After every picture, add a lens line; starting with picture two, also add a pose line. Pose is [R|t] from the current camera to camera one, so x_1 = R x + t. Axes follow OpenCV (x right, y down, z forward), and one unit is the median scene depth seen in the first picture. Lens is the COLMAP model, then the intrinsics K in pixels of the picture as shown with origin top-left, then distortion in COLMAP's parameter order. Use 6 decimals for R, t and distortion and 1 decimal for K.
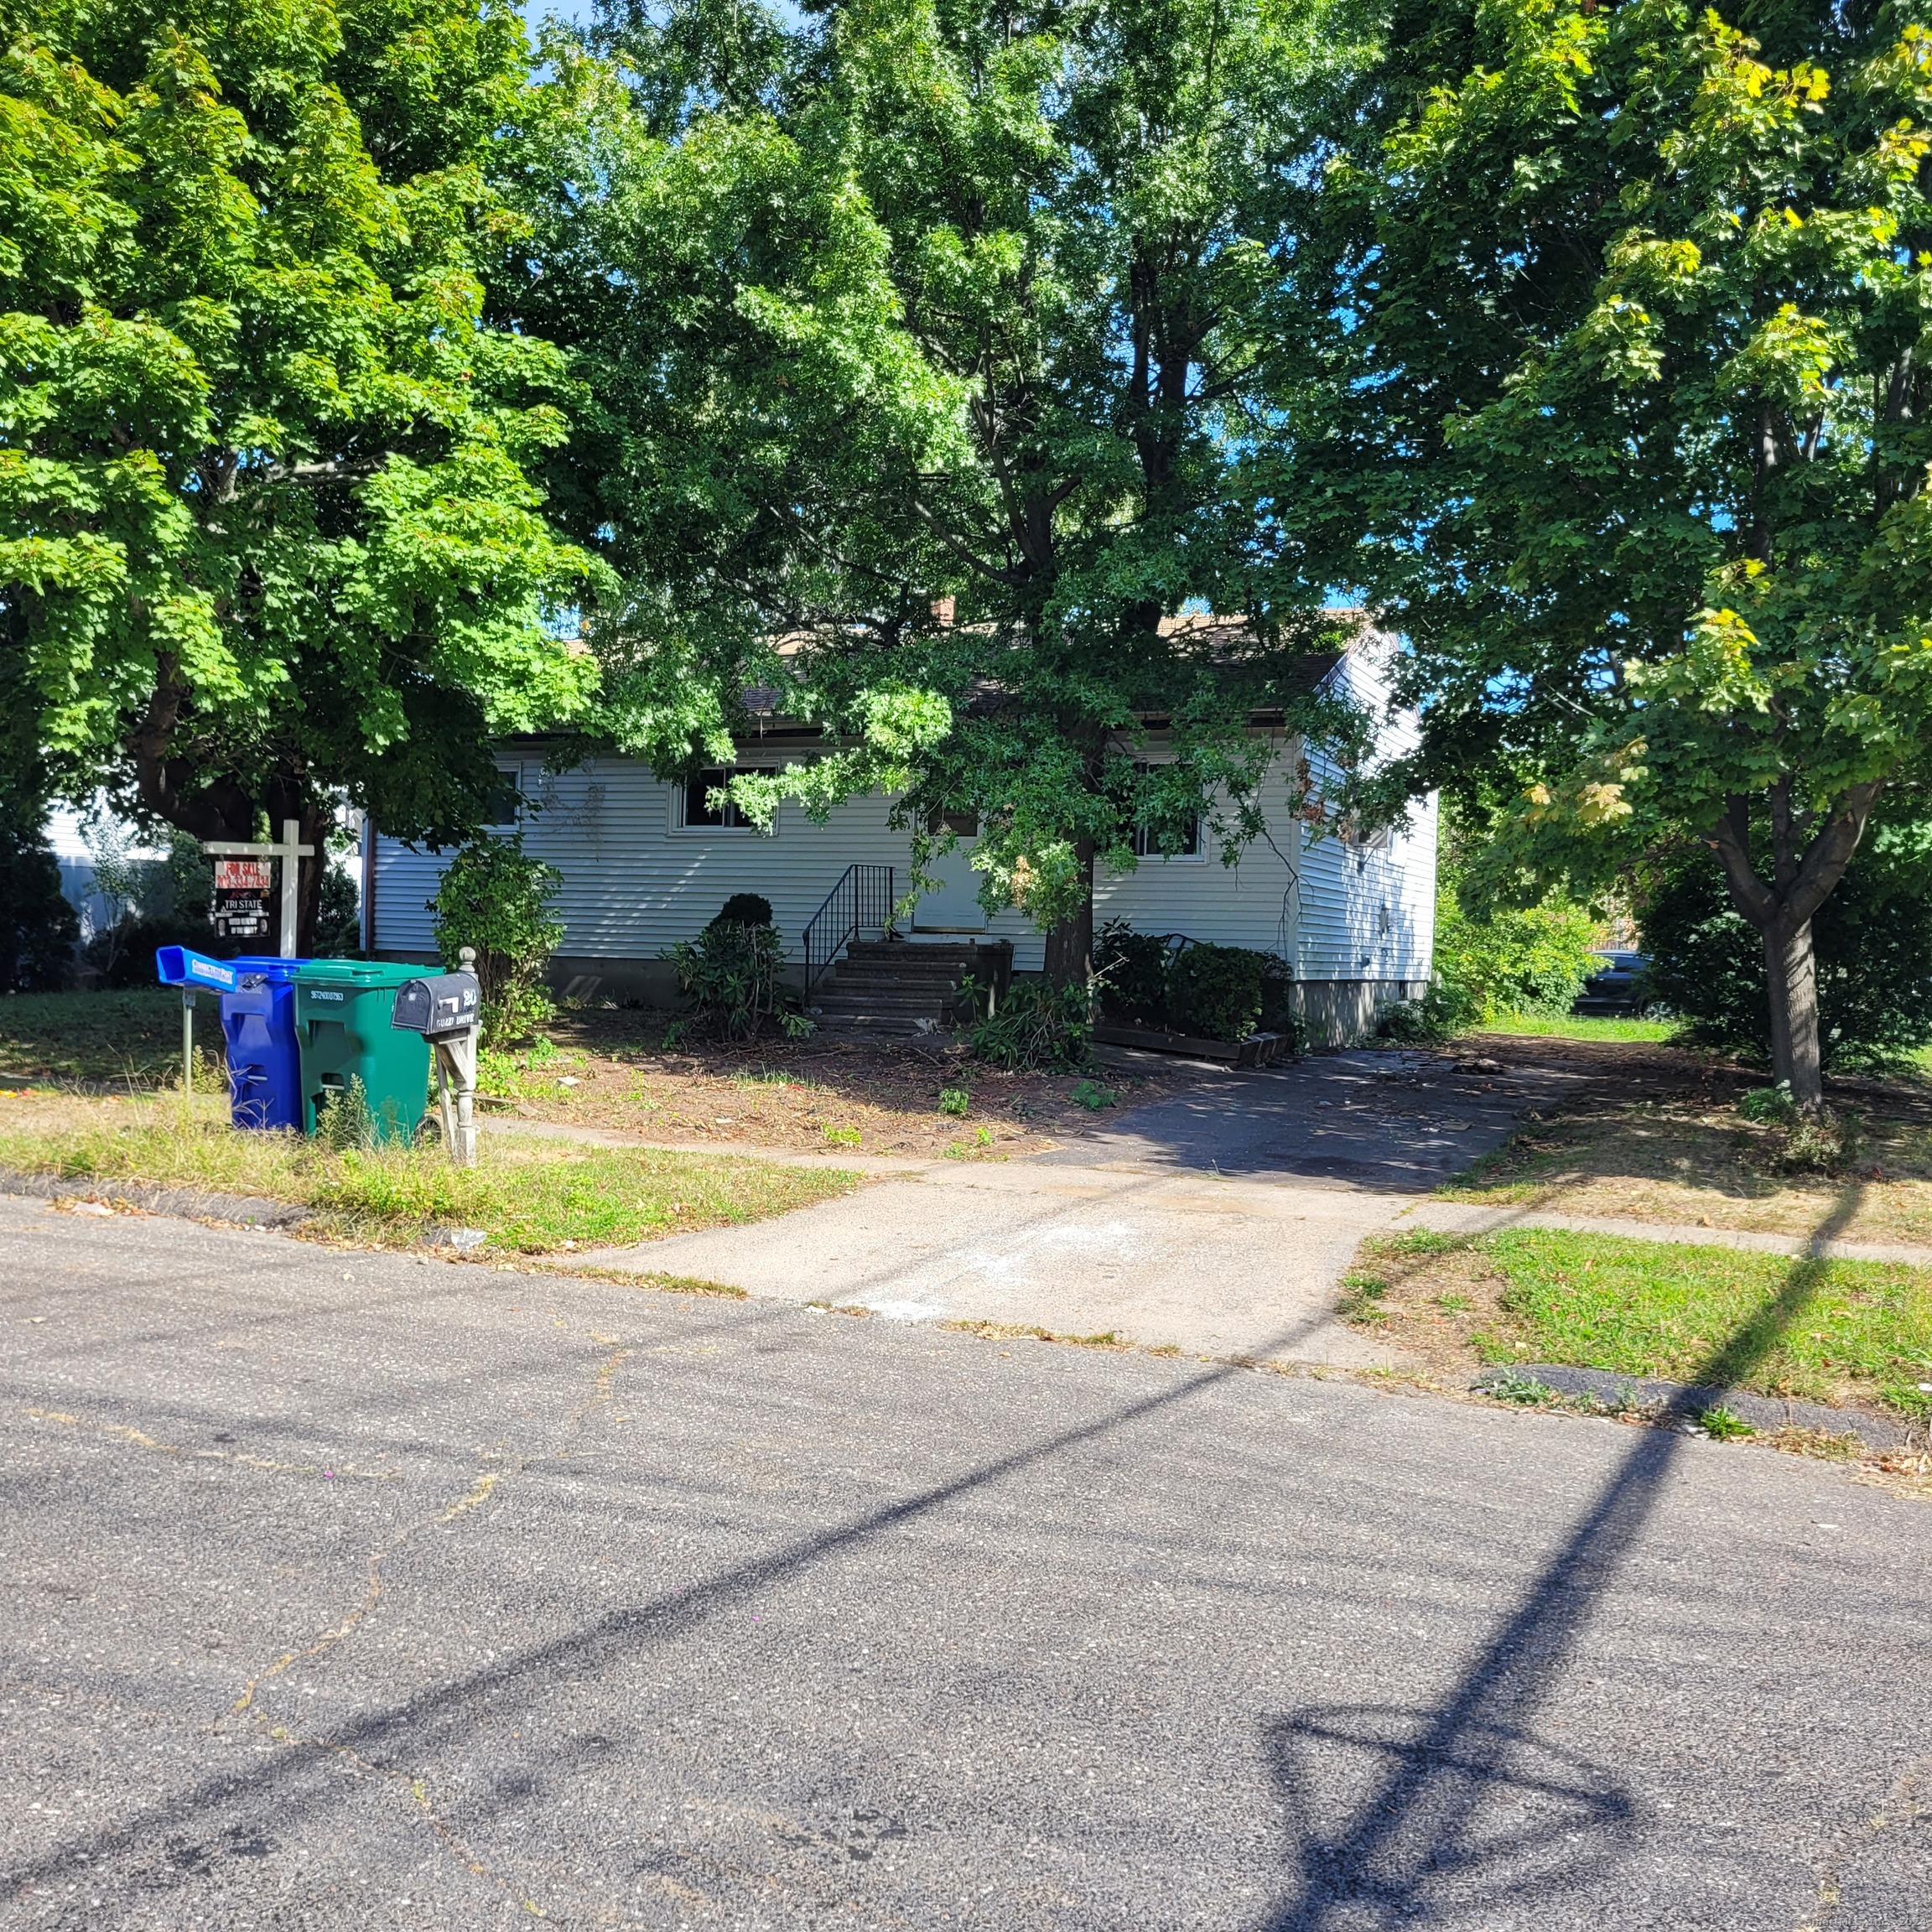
lens RADIAL K [[1978.6, 0, 972.7], [0, 1978.6, 903.9], [0, 0, 1]] dist [0.056463, -0.042850]
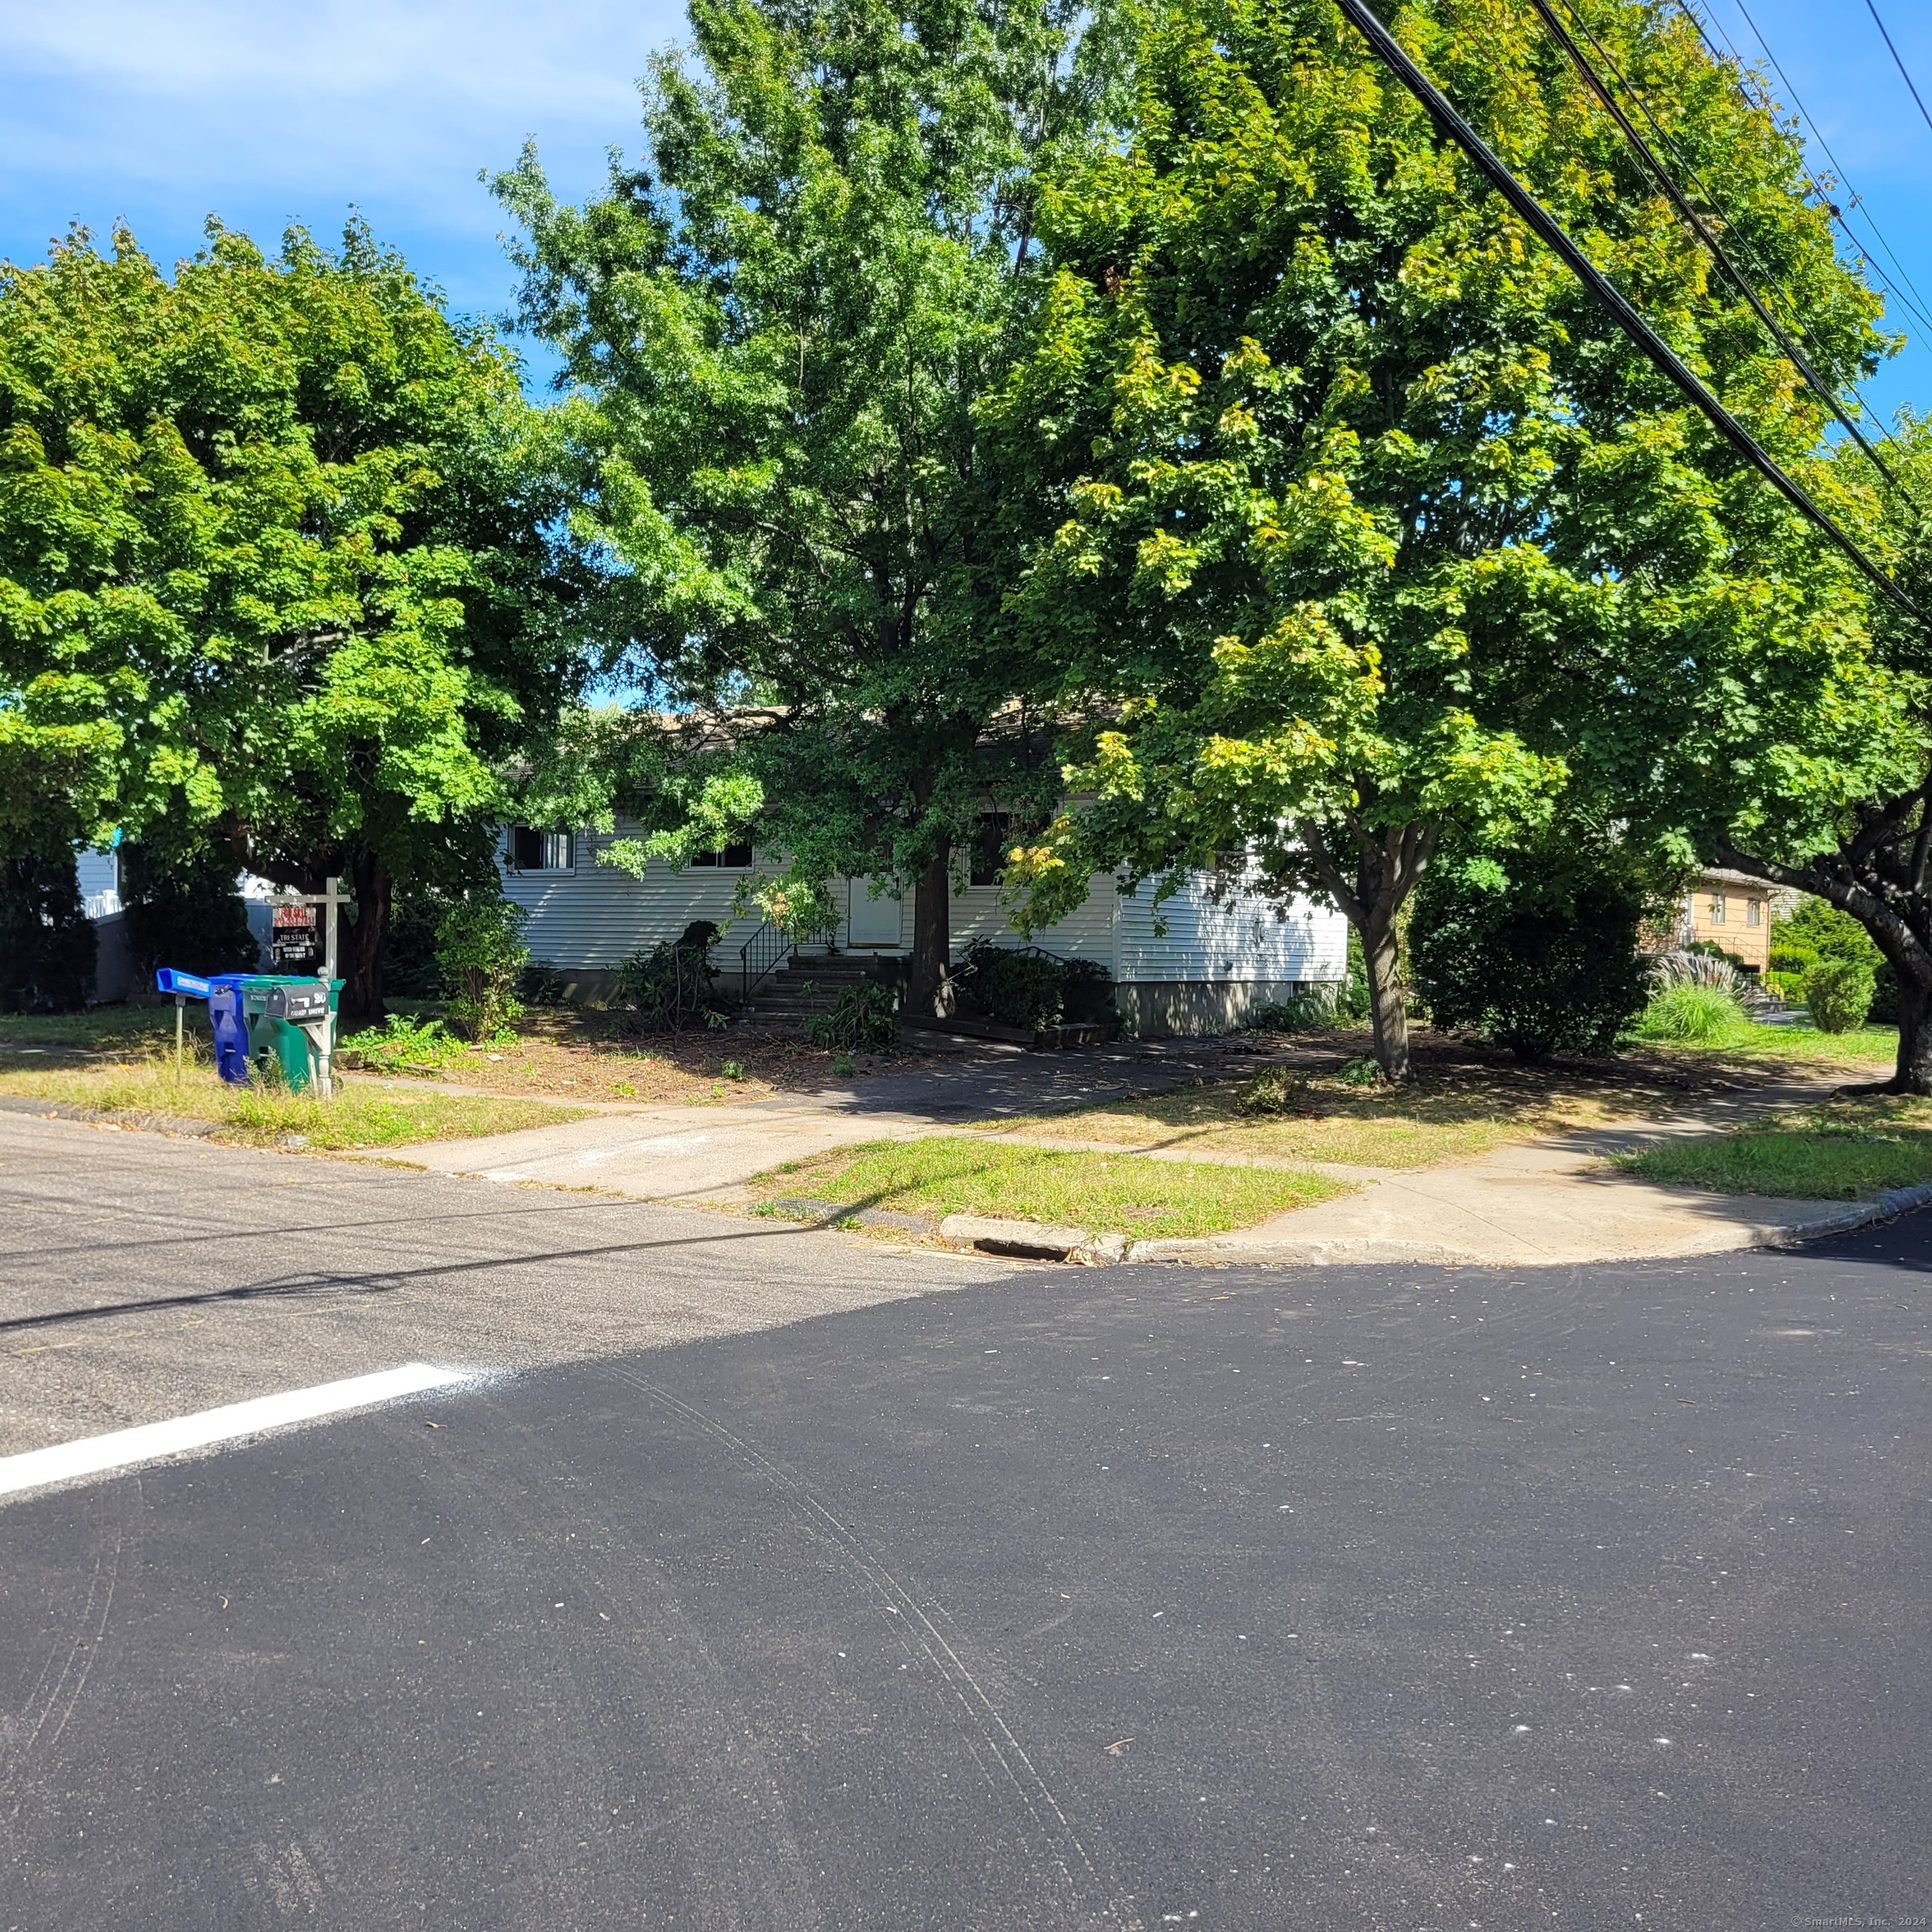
lens RADIAL K [[1978.6, 0, 972.7], [0, 1978.6, 903.9], [0, 0, 1]] dist [0.056463, -0.042850]
pose [[0.985886, -0.016495, -0.166603, 0.578383], [0.015818, 0.999860, -0.005389, -0.013721], [0.166669, 0.002678, 0.986009, -0.553364]]
